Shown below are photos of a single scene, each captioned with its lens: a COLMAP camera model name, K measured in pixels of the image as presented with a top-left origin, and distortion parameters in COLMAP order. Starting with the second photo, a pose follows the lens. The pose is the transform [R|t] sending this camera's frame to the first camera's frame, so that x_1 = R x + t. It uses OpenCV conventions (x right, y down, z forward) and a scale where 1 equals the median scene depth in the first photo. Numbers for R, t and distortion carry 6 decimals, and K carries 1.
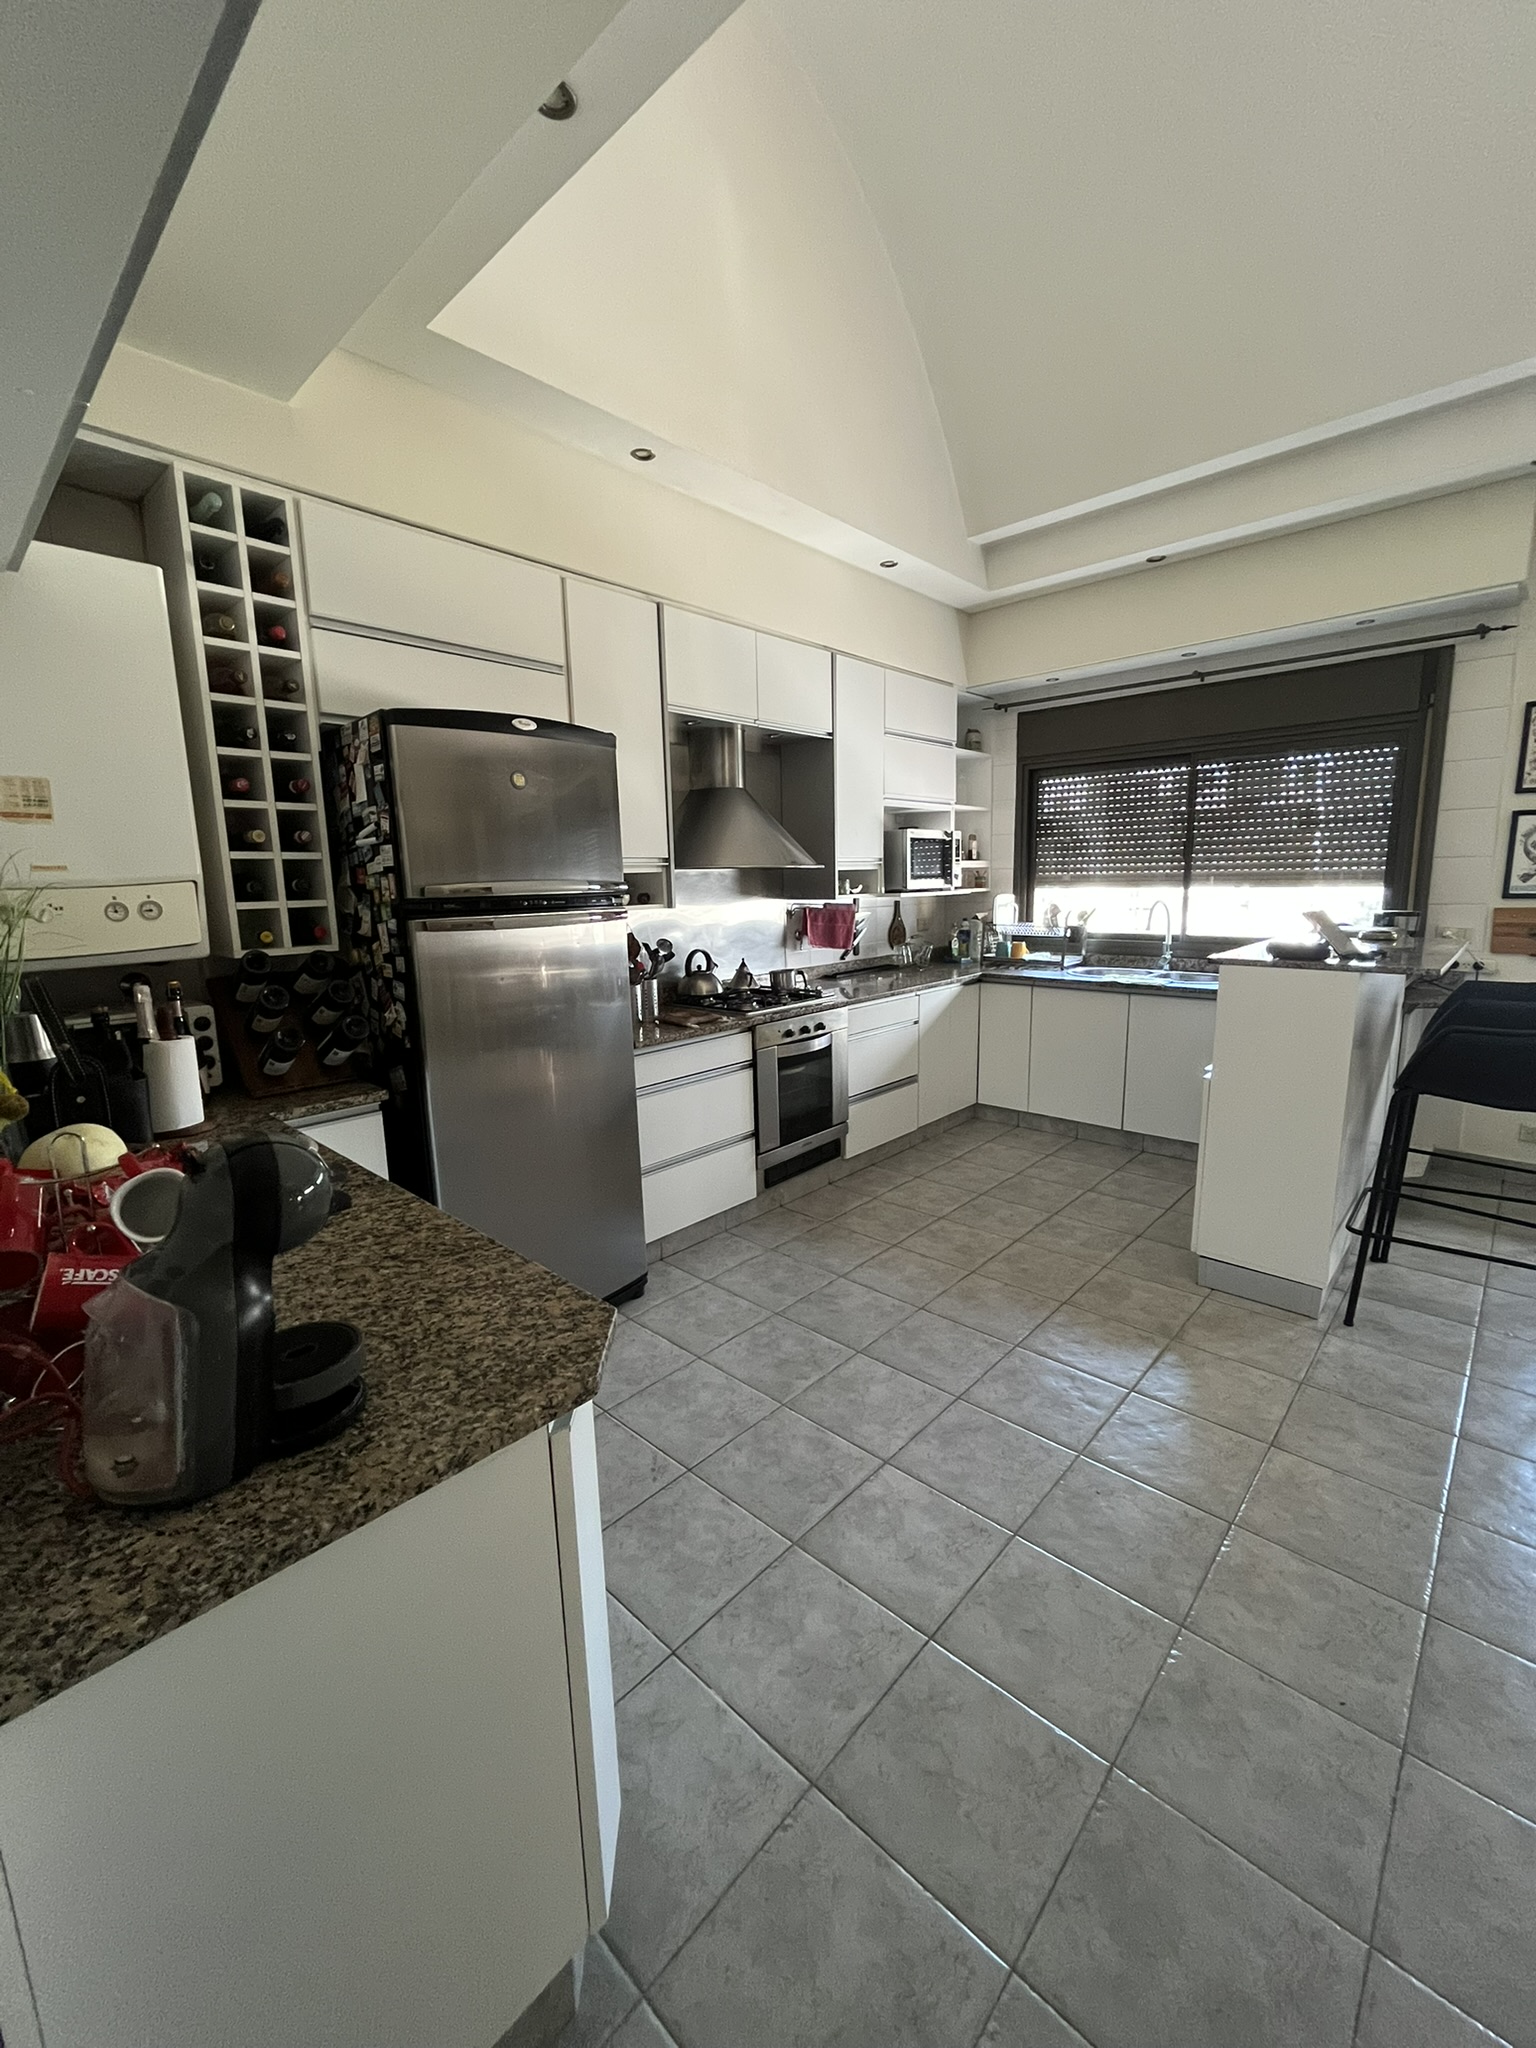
lens RADIAL K [[835.4, 0, 769.3], [0, 835.4, 1021.8], [0, 0, 1]] dist [-0.003313, -0.000108]
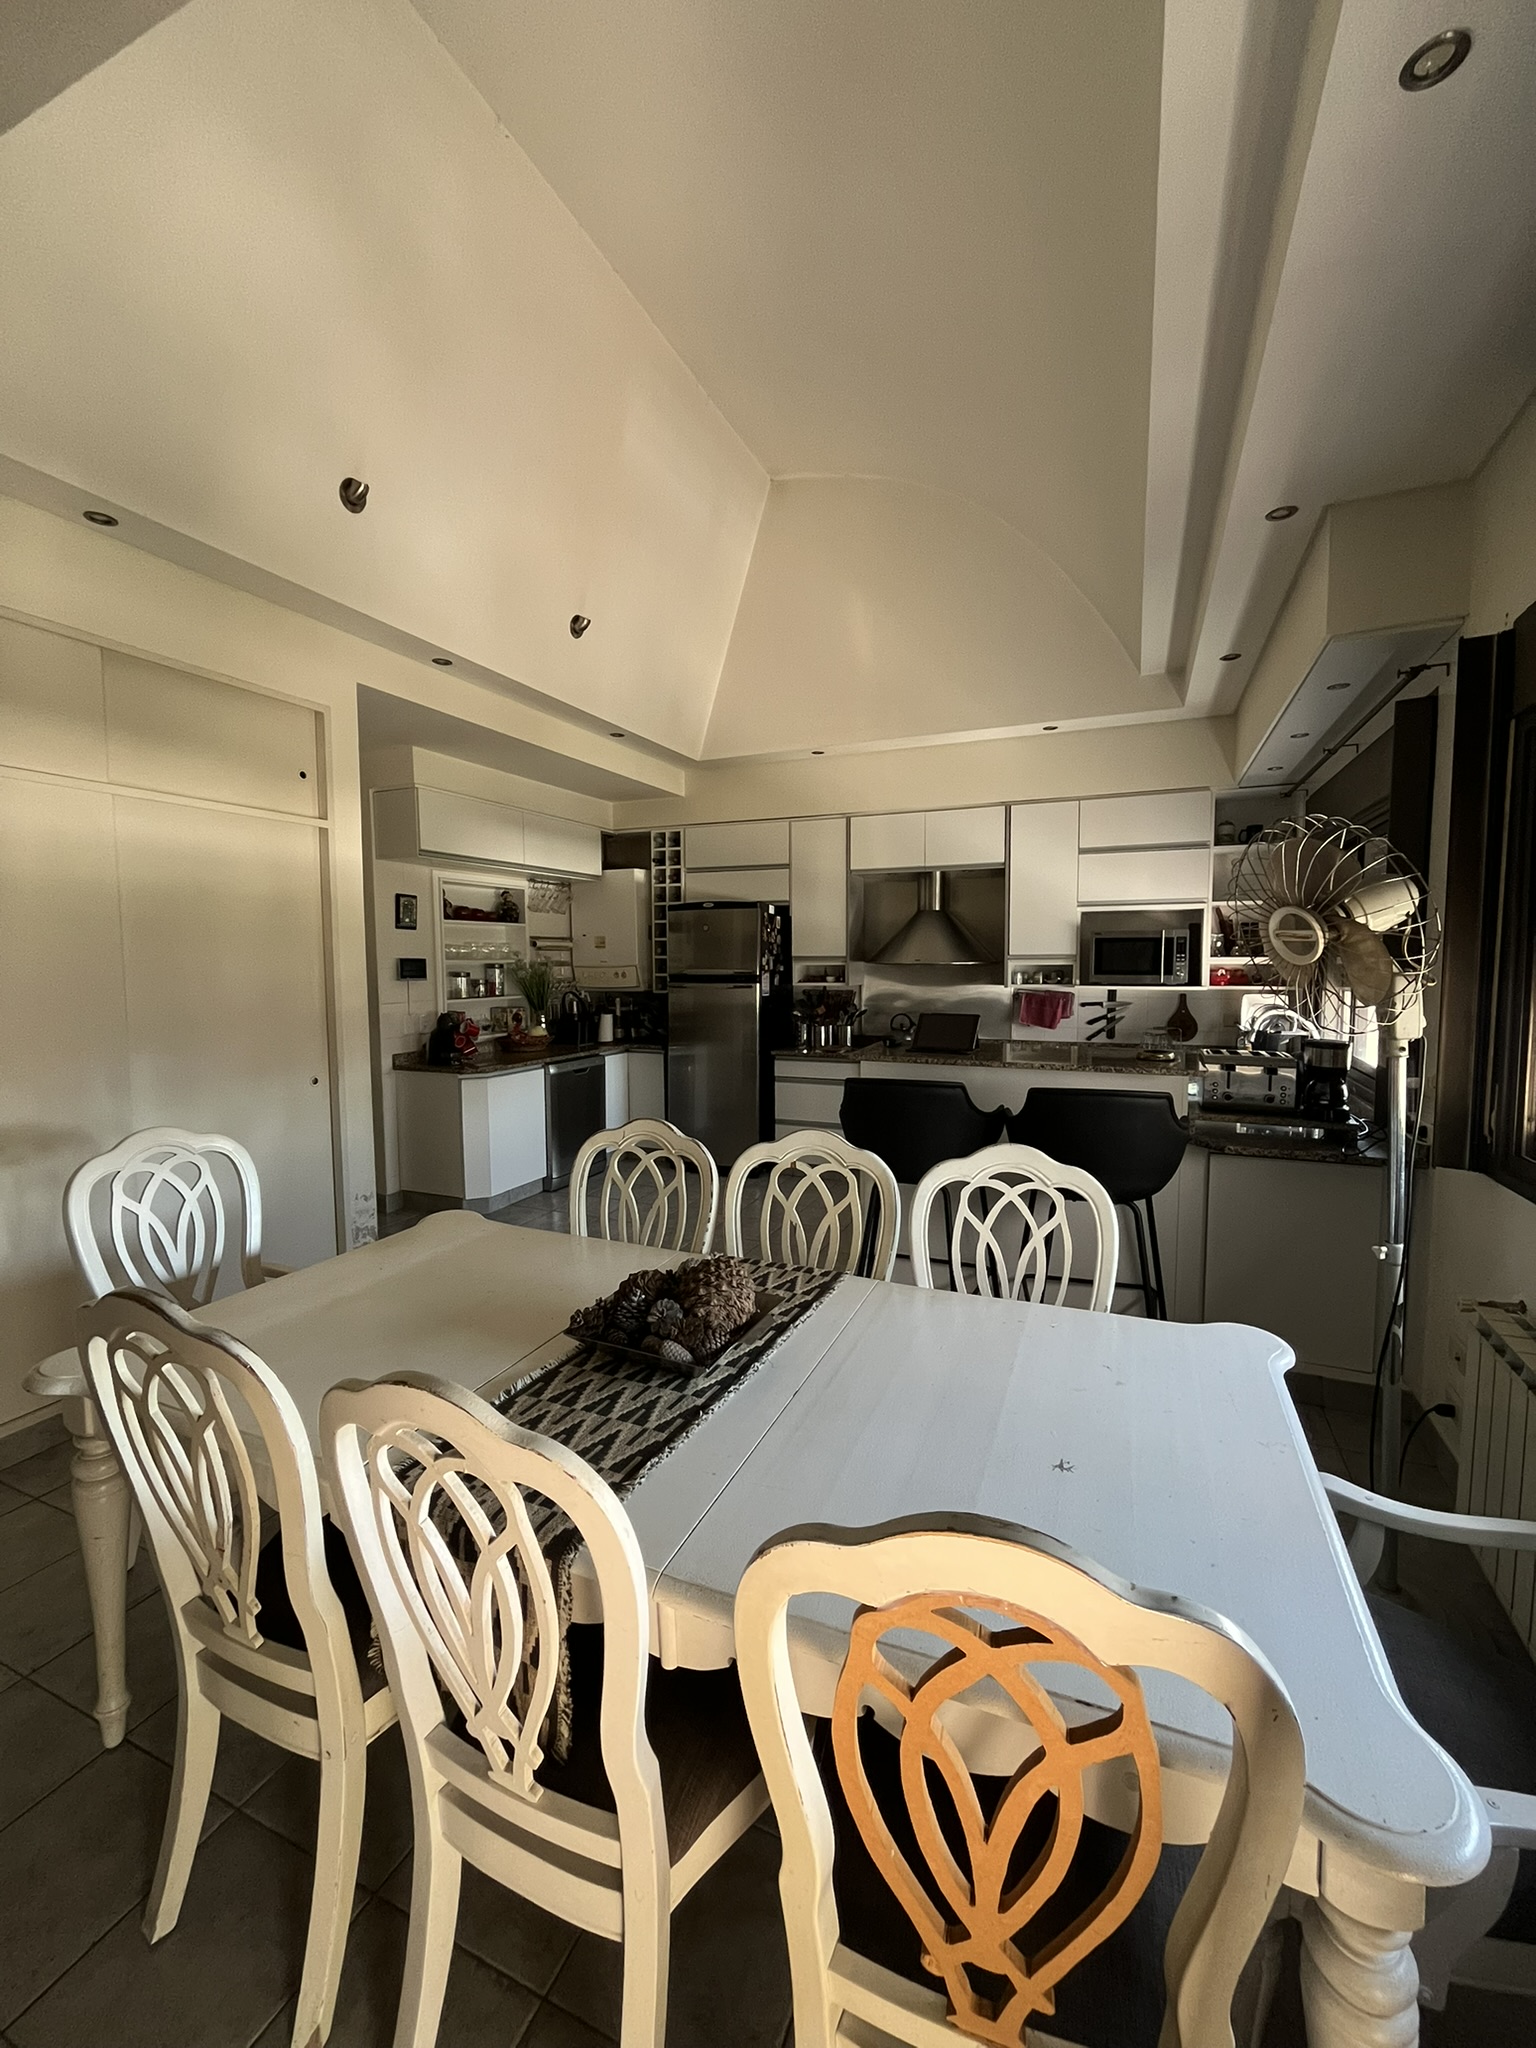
lens RADIAL K [[835.4, 0, 773.0], [0, 835.4, 1025.8], [0, 0, 1]] dist [-0.003313, -0.000108]
pose [[0.345676, 0.088789, -0.934144, 2.143597], [-0.164634, 0.985810, 0.032778, -0.124716], [0.923799, 0.142462, 0.355388, 0.378802]]
